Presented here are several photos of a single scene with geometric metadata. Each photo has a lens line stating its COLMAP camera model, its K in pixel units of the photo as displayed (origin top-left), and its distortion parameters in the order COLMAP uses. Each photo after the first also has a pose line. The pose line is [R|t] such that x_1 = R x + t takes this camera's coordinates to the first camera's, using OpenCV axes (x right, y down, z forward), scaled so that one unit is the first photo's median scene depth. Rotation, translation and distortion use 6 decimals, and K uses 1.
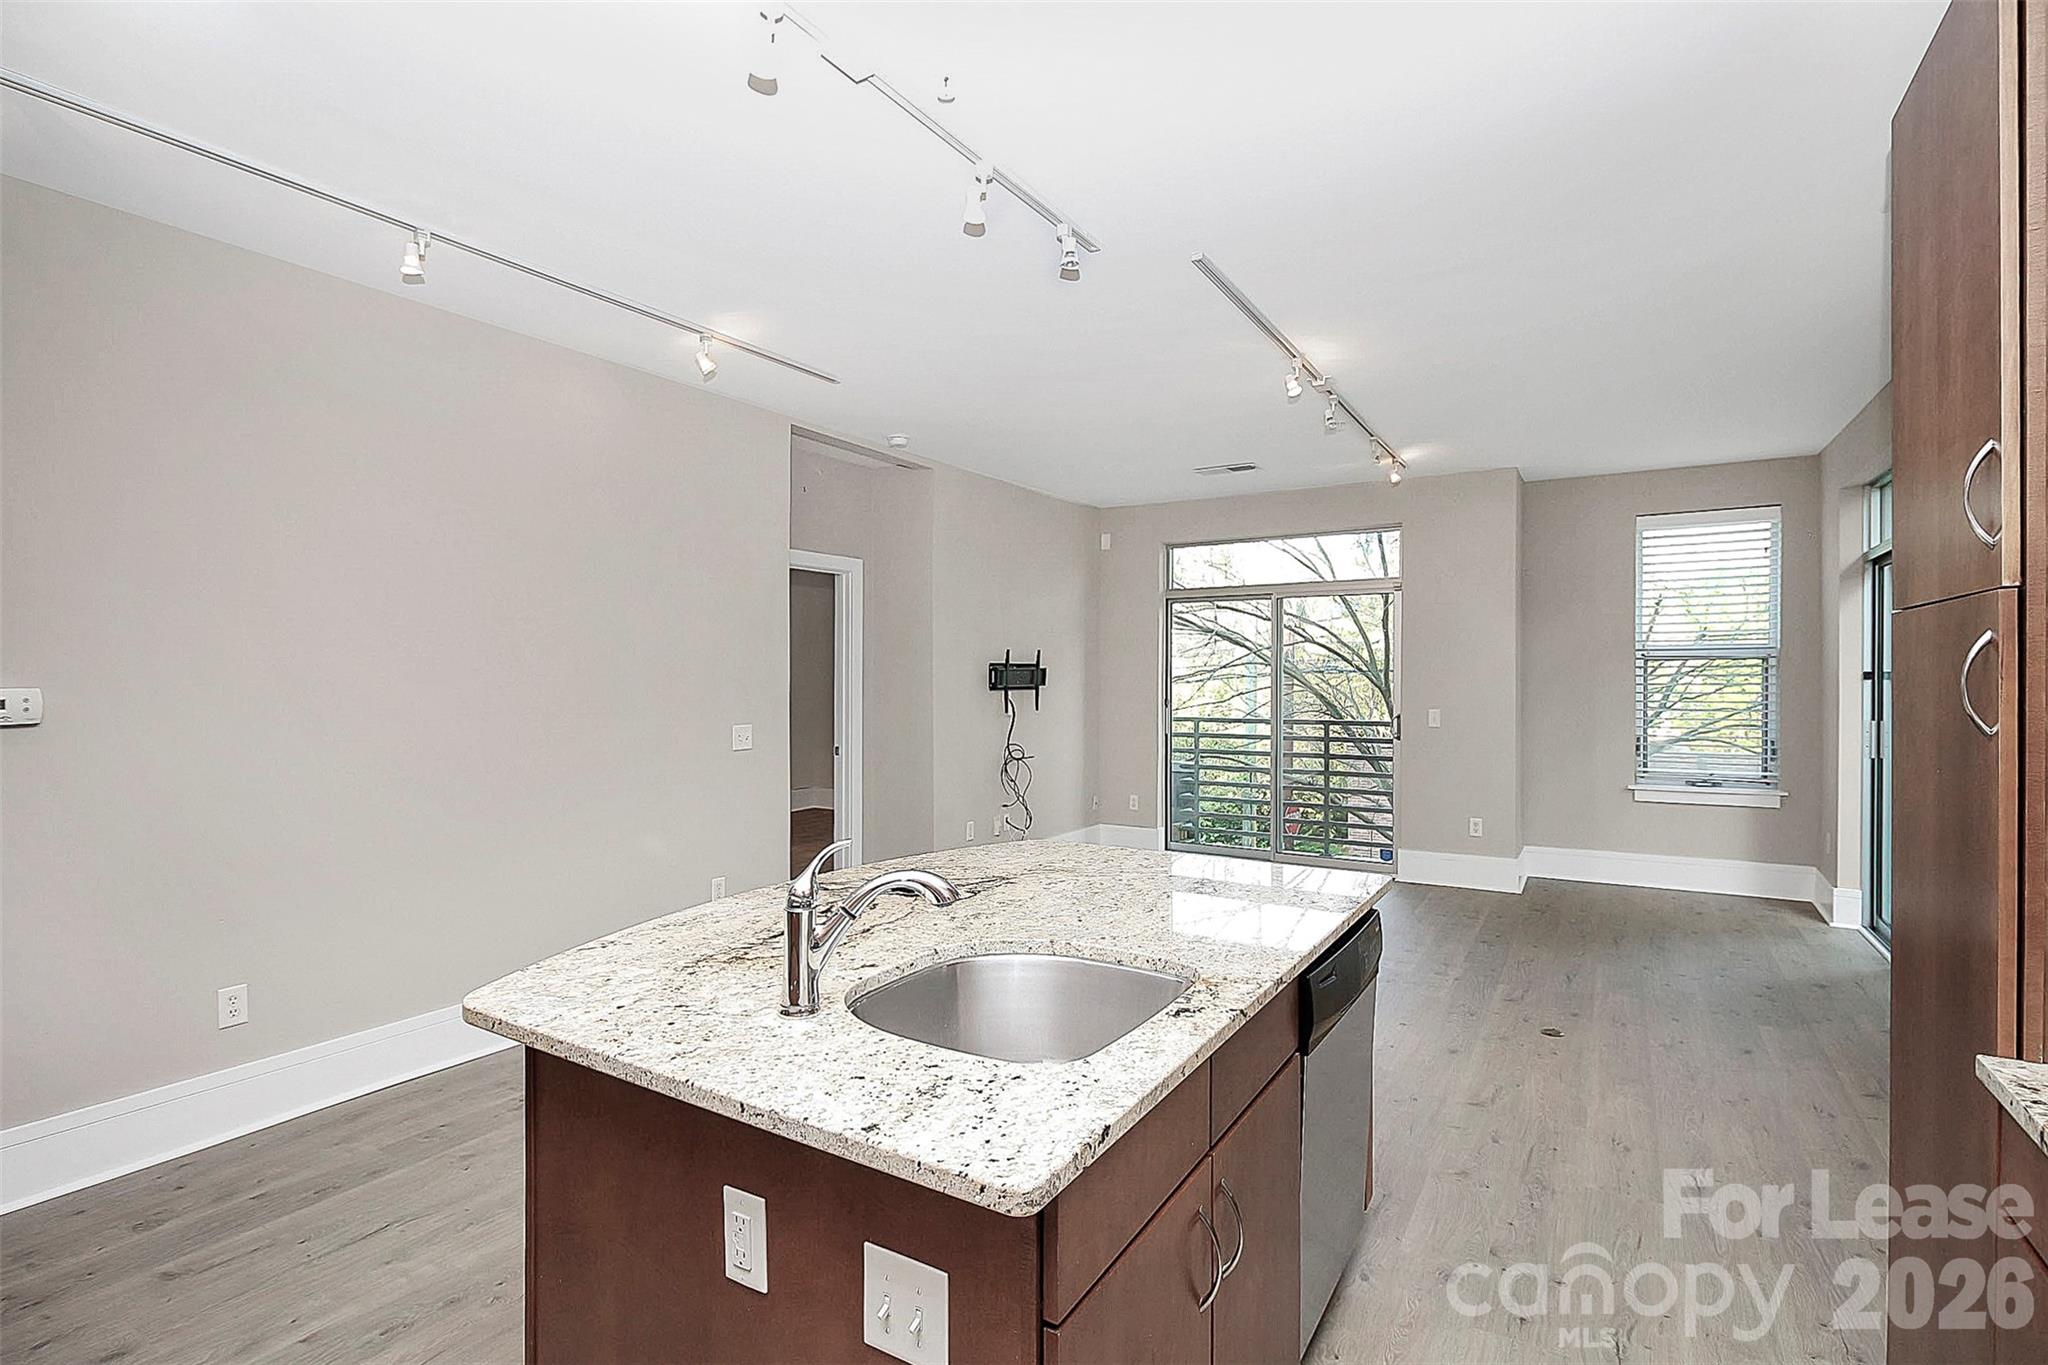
lens RADIAL K [[970.2, 0, 1023.2], [0, 970.2, 691.7], [0, 0, 1]] dist [-0.001137, -0.008508]
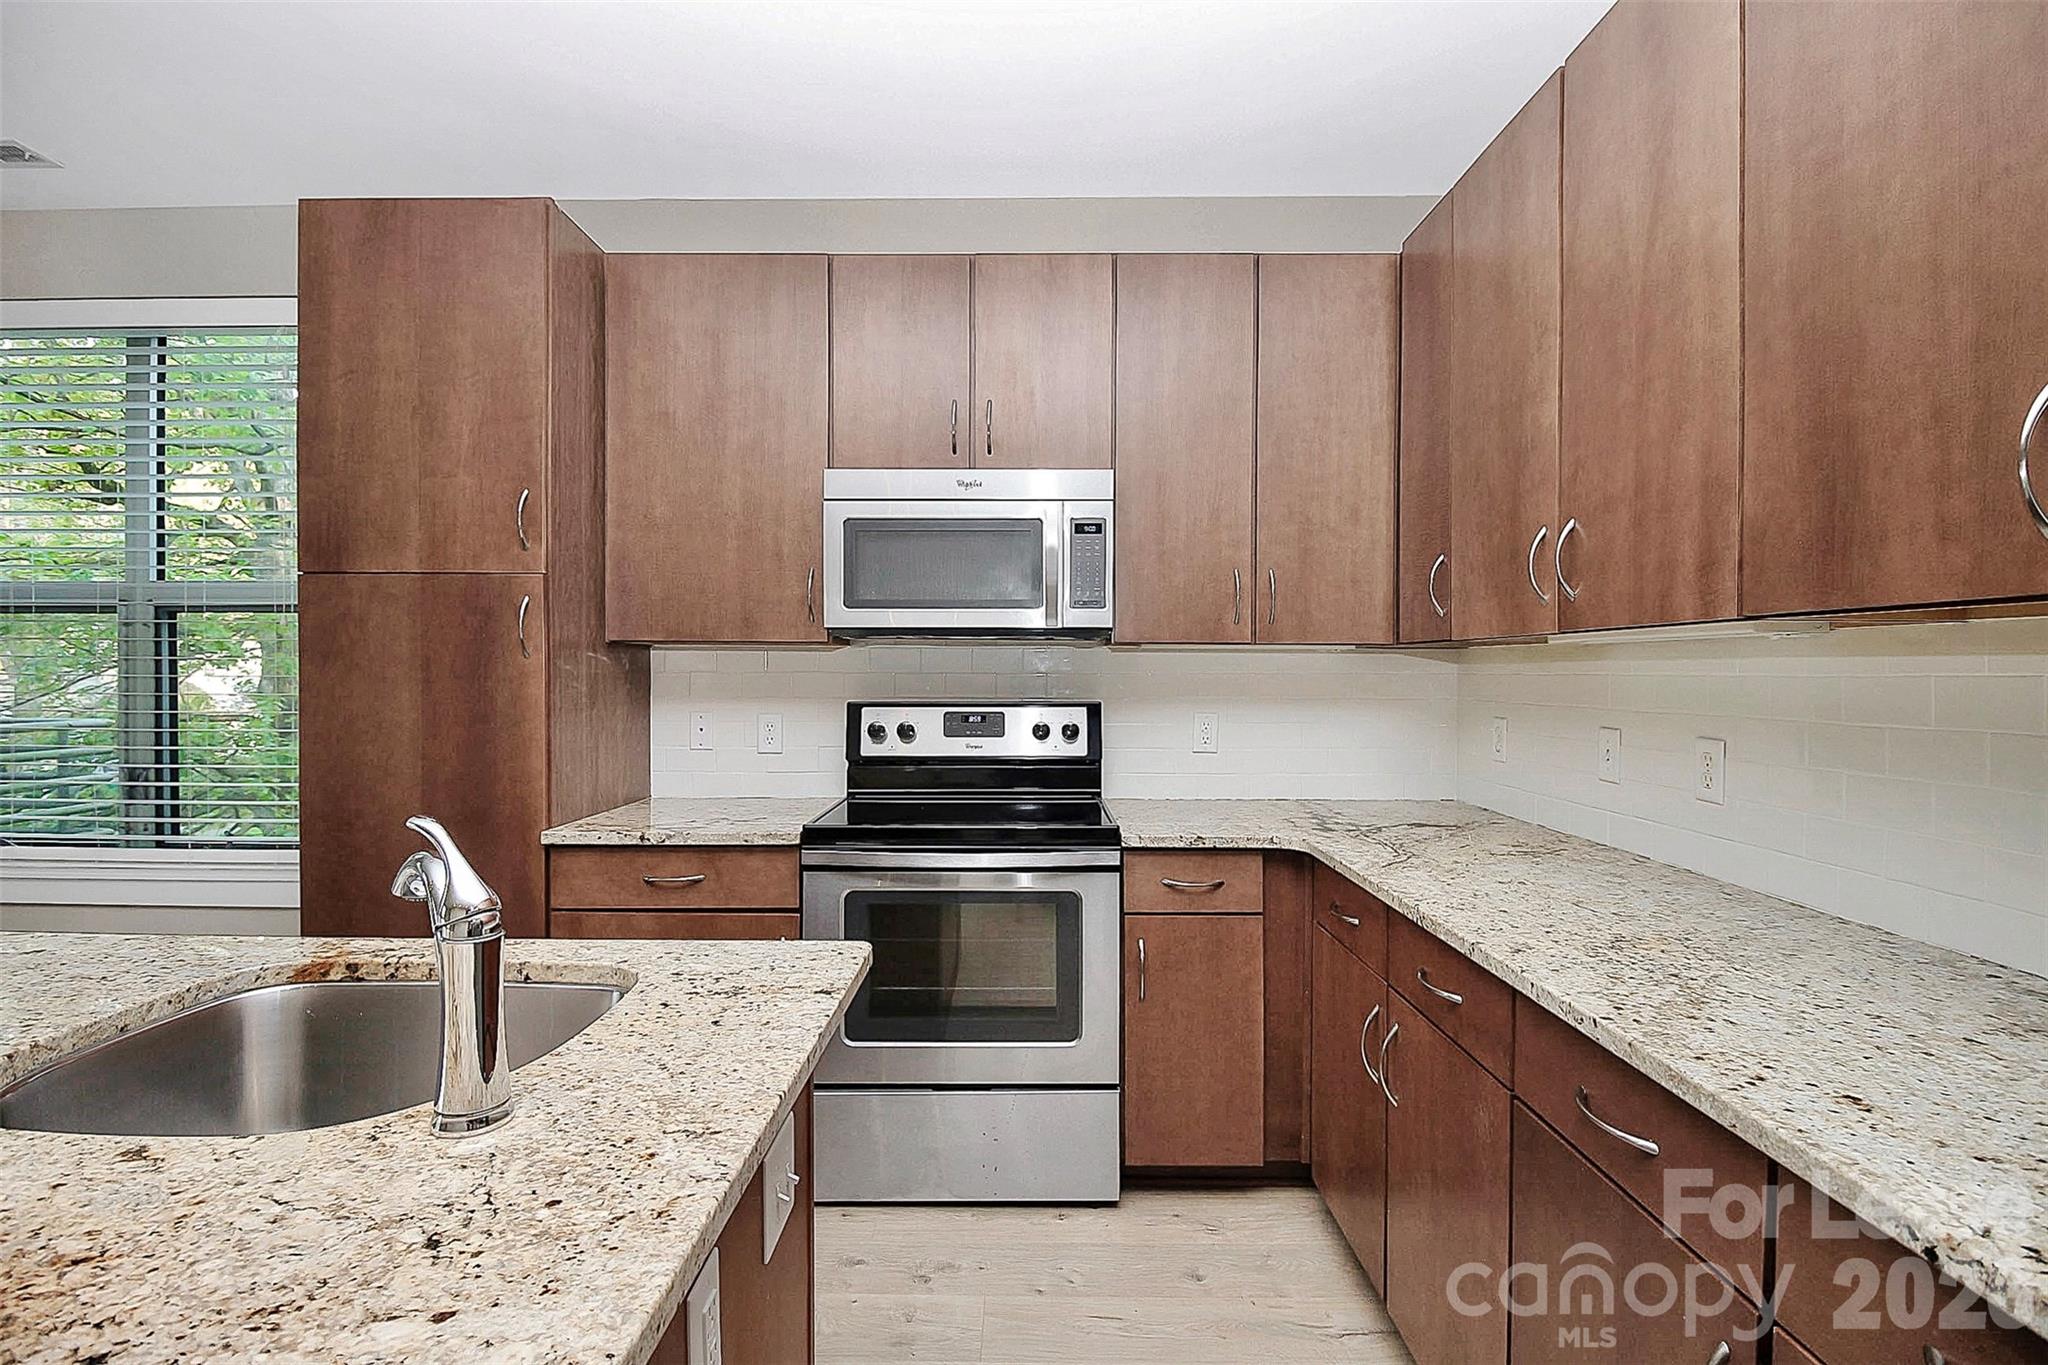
lens RADIAL K [[970.2, 0, 1023.2], [0, 970.2, 691.7], [0, 0, 1]] dist [-0.001137, -0.008508]
pose [[-0.525107, -0.016927, 0.850868, -0.733521], [0.011331, 0.999574, 0.026878, 0.058378], [-0.850961, 0.023755, -0.524692, 0.853172]]
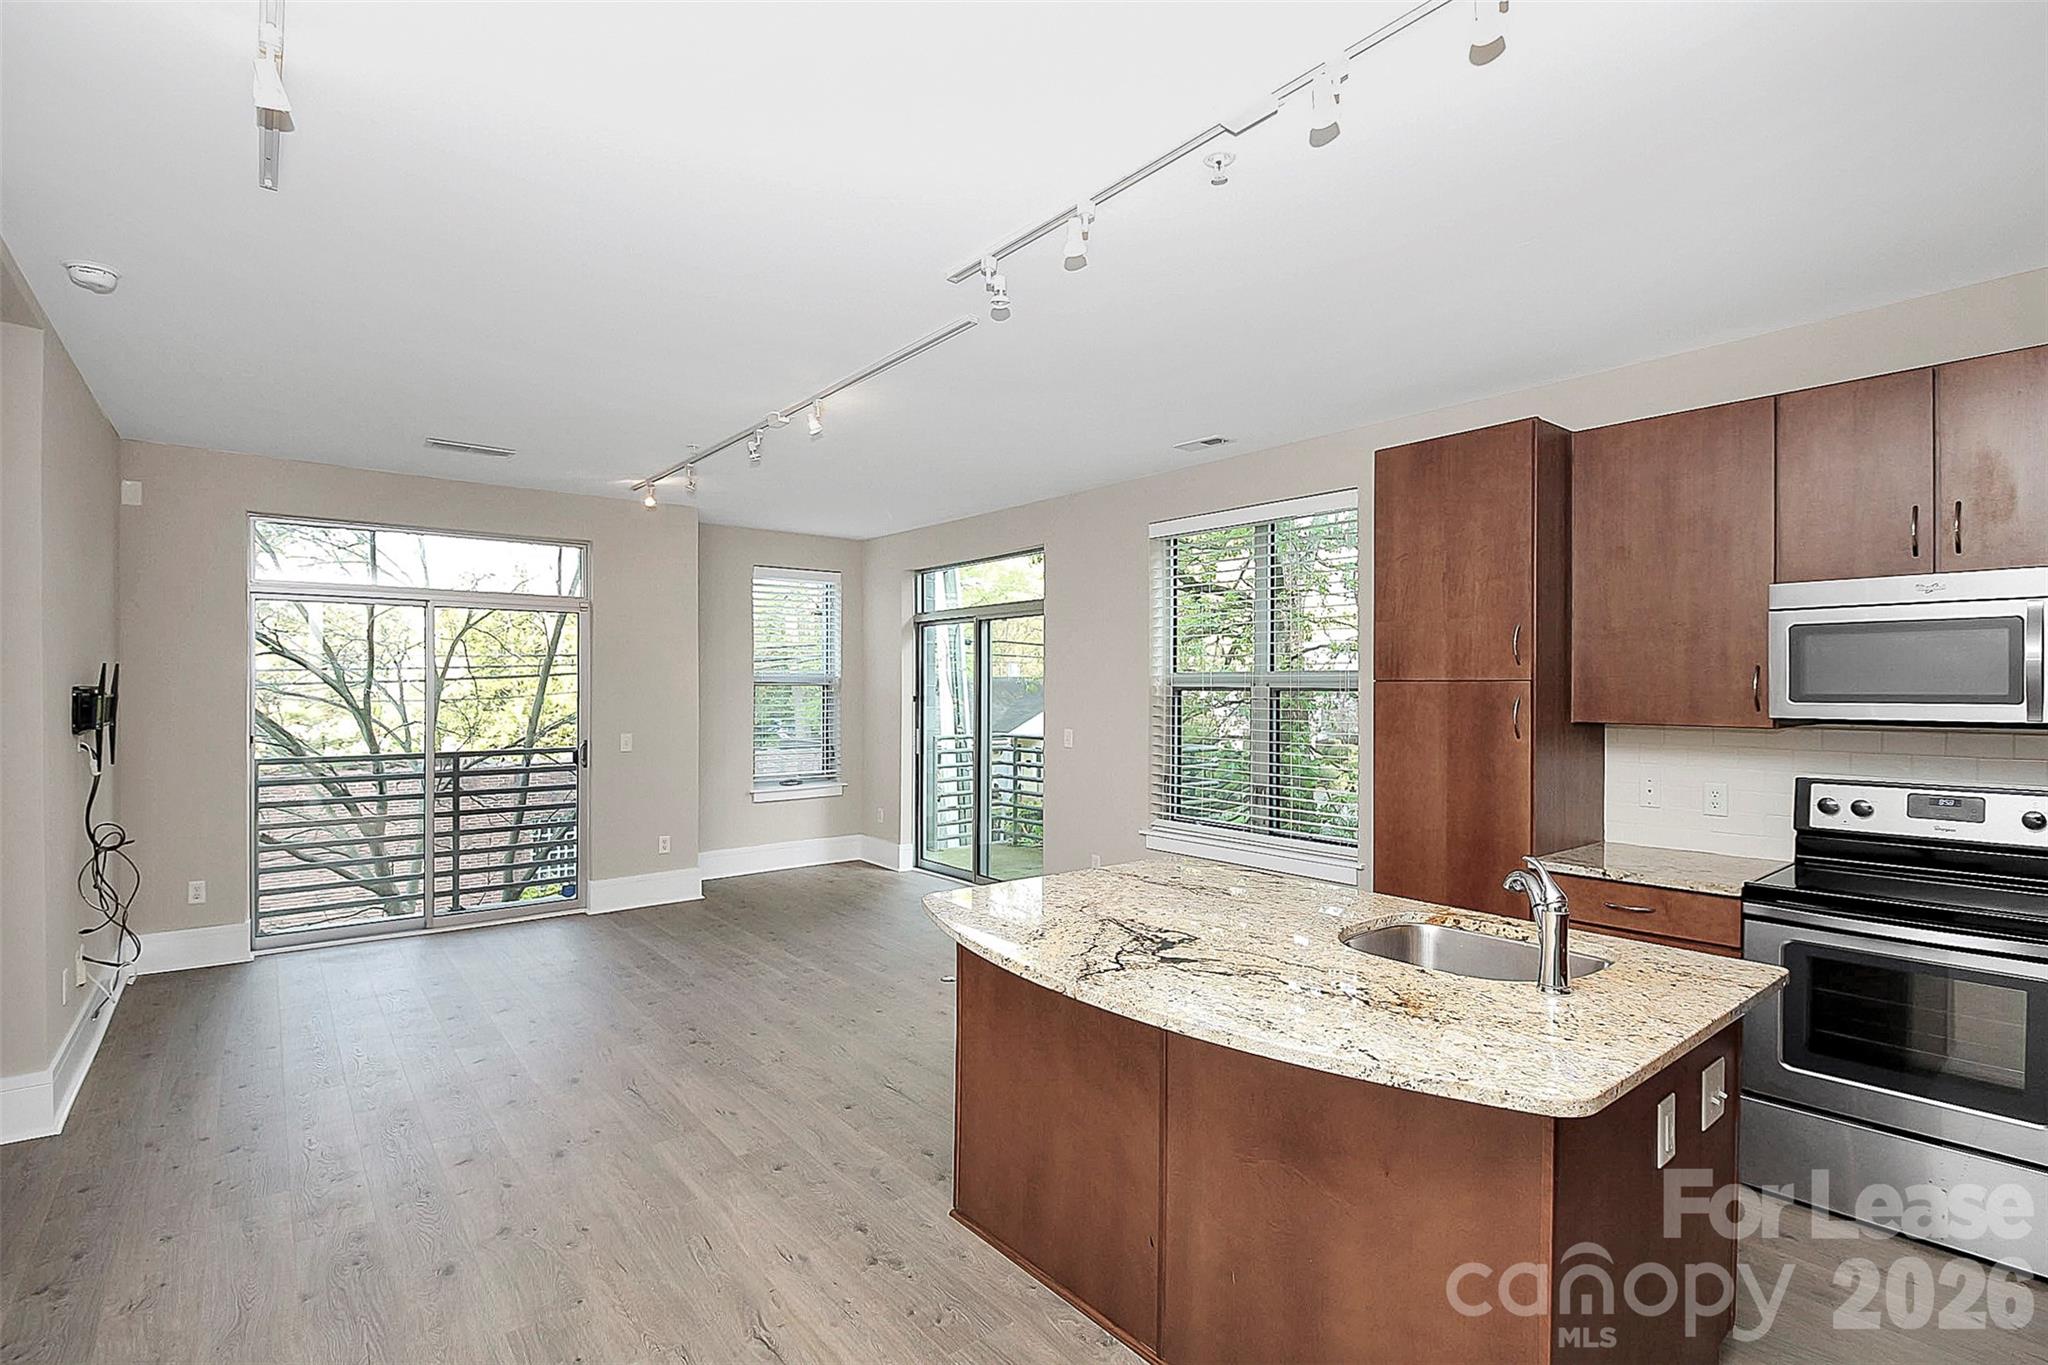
lens RADIAL K [[970.2, 0, 1023.2], [0, 970.2, 691.7], [0, 0, 1]] dist [-0.001137, -0.008508]
pose [[0.322805, -0.002363, 0.946463, -1.408426], [0.013240, 0.999910, -0.002020, -0.063581], [-0.946373, 0.013183, 0.322807, 1.046491]]
